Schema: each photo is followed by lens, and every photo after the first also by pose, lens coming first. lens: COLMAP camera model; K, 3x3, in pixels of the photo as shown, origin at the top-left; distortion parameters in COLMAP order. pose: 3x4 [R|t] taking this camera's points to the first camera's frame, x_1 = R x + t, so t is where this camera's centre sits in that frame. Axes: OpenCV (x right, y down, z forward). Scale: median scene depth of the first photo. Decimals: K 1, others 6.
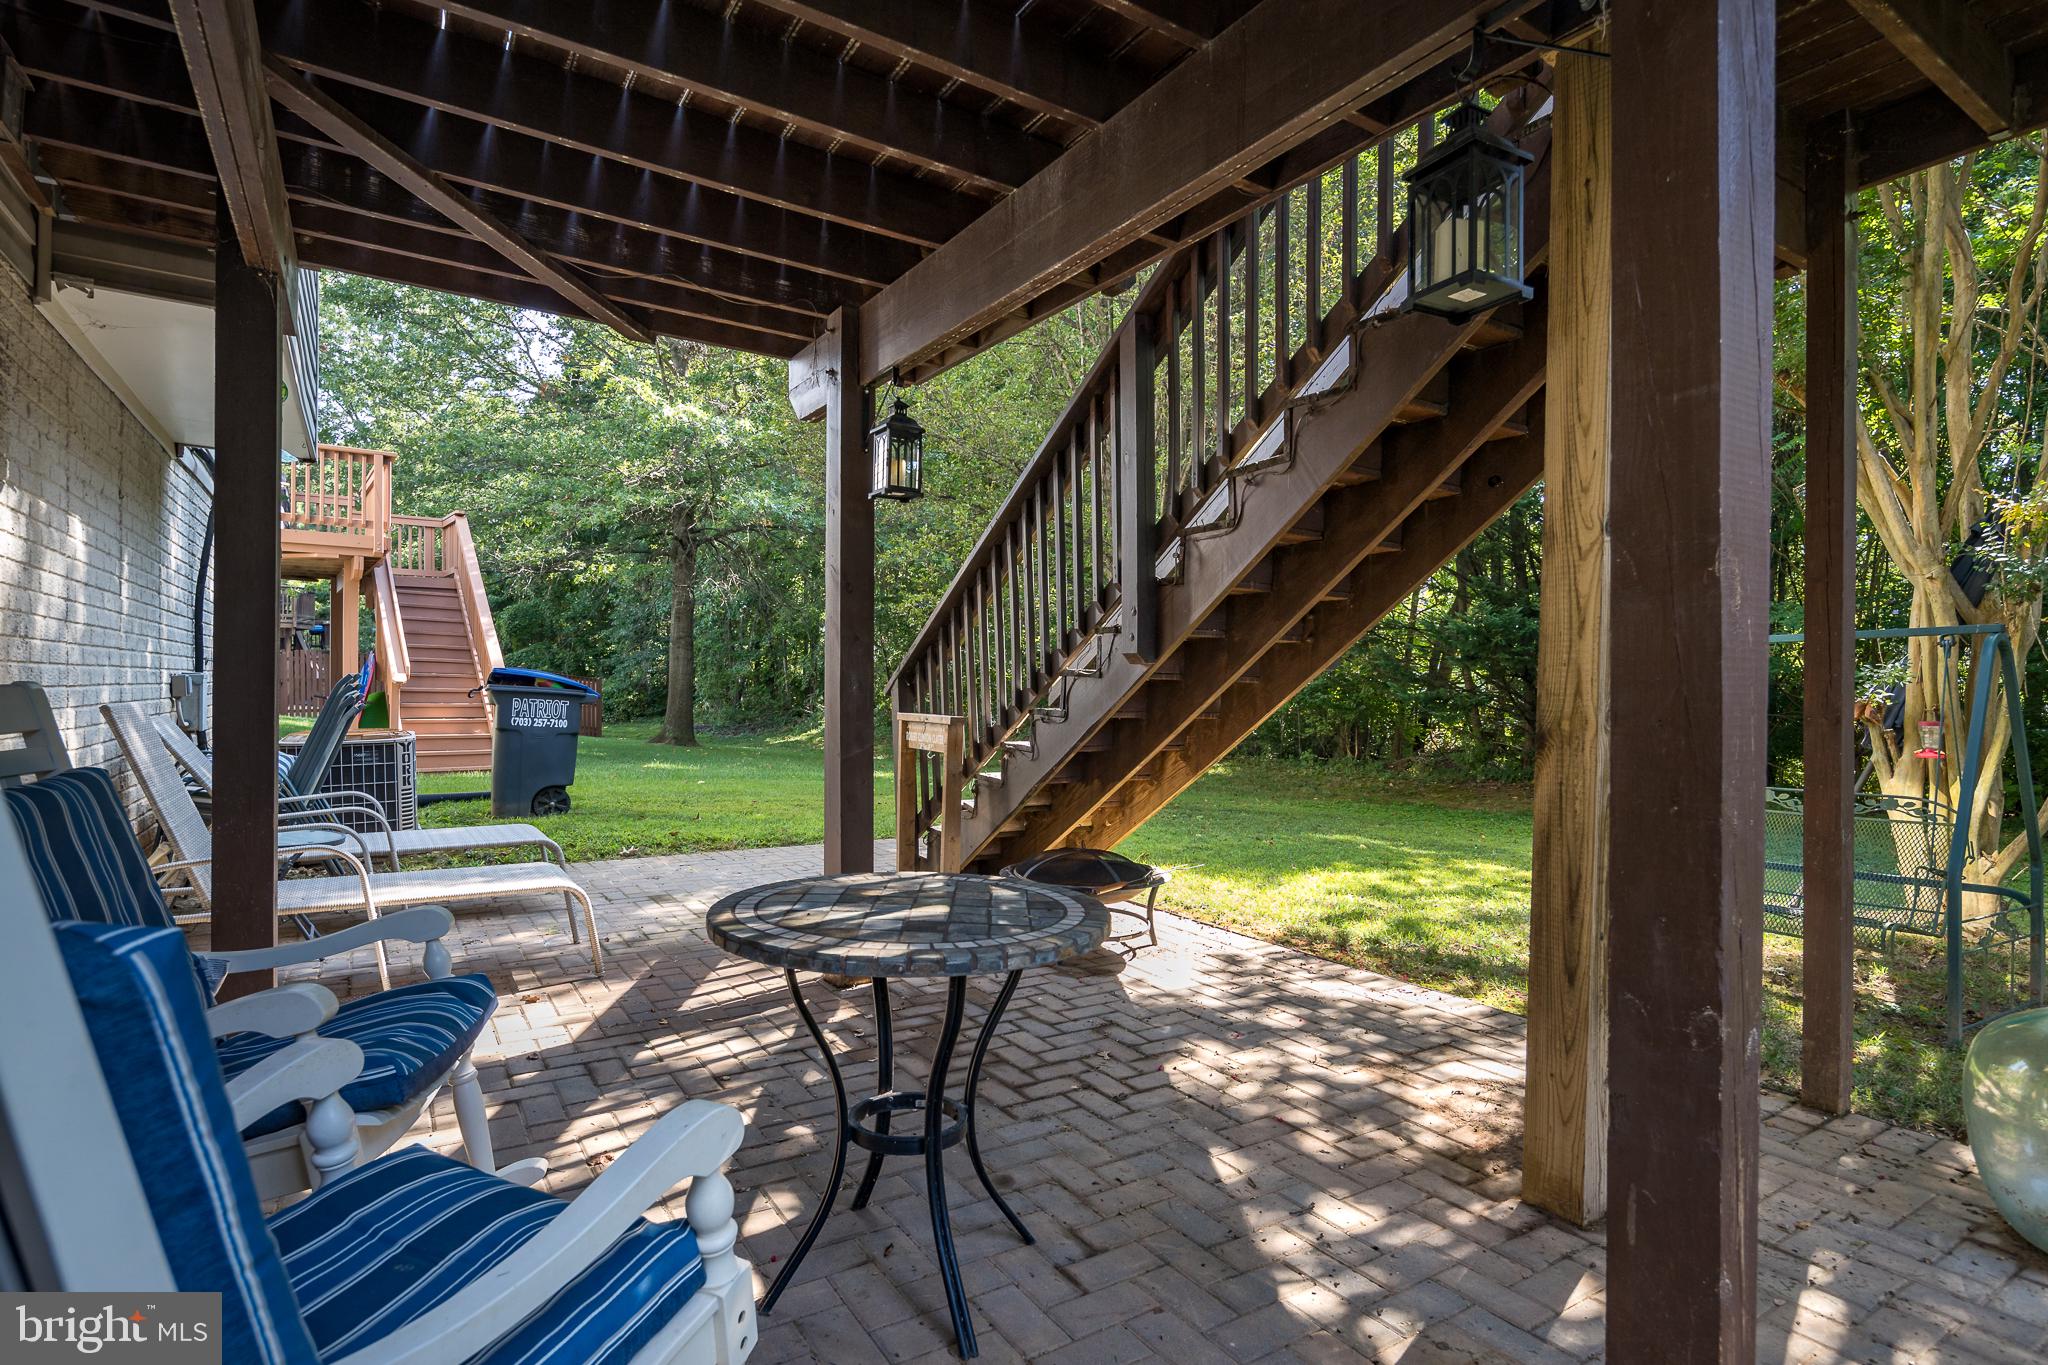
lens RADIAL K [[1006.7, 0, 1021.8], [0, 1006.7, 684.6], [0, 0, 1]] dist [0.008419, -0.006121]
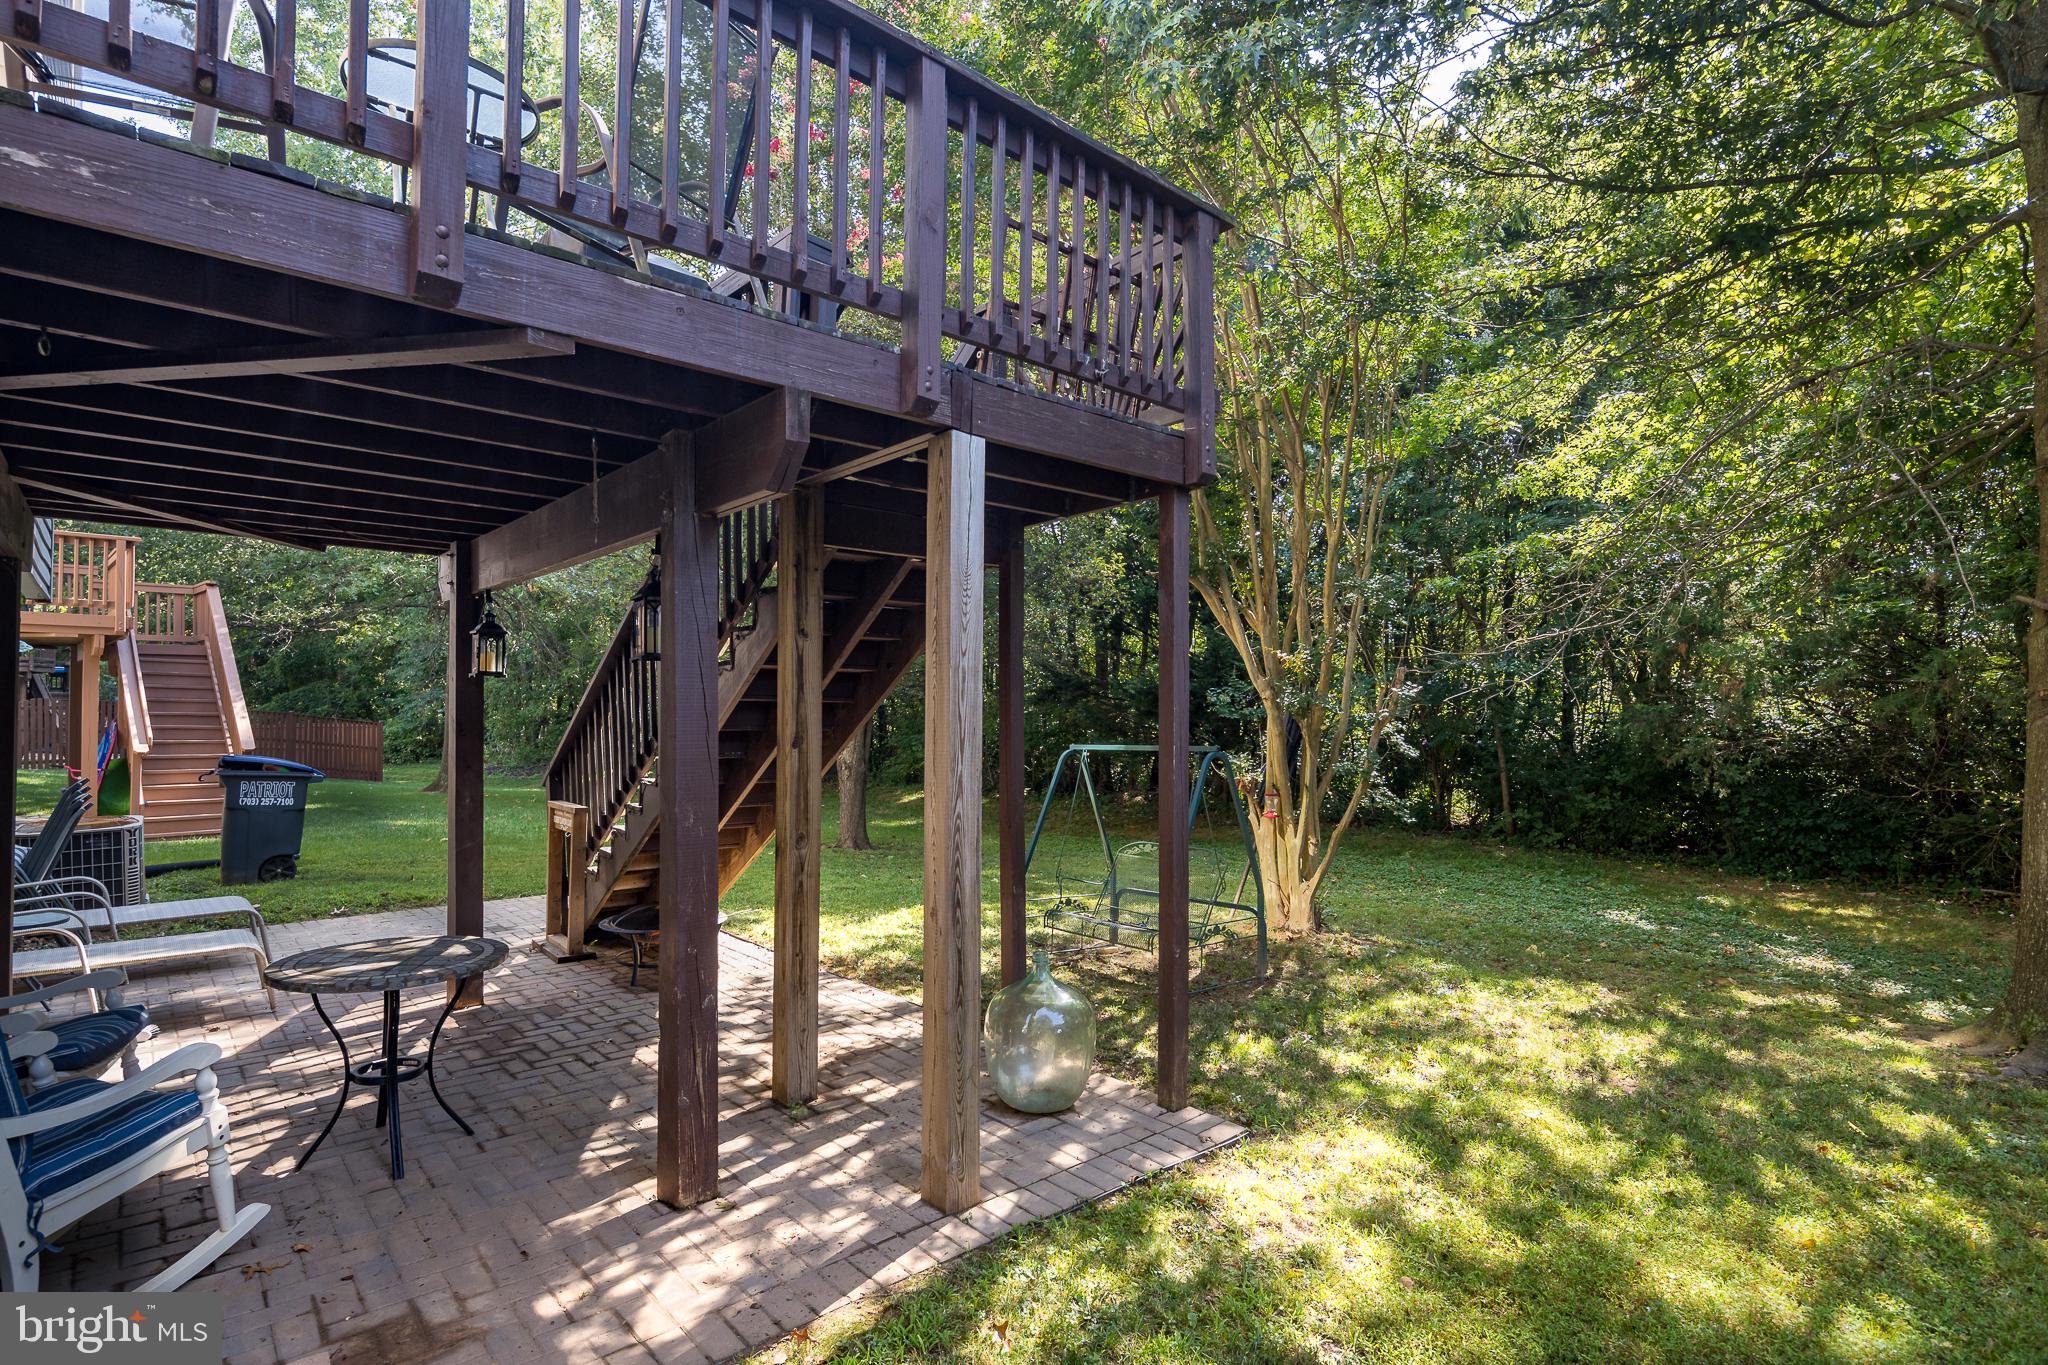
lens RADIAL K [[1006.7, 0, 1025.3], [0, 1006.7, 687.6], [0, 0, 1]] dist [0.008419, -0.006121]
pose [[0.988228, -0.005438, 0.152890, 0.210024], [0.008134, 0.999822, -0.017011, -0.066527], [-0.152771, 0.018055, 0.988097, -0.289109]]
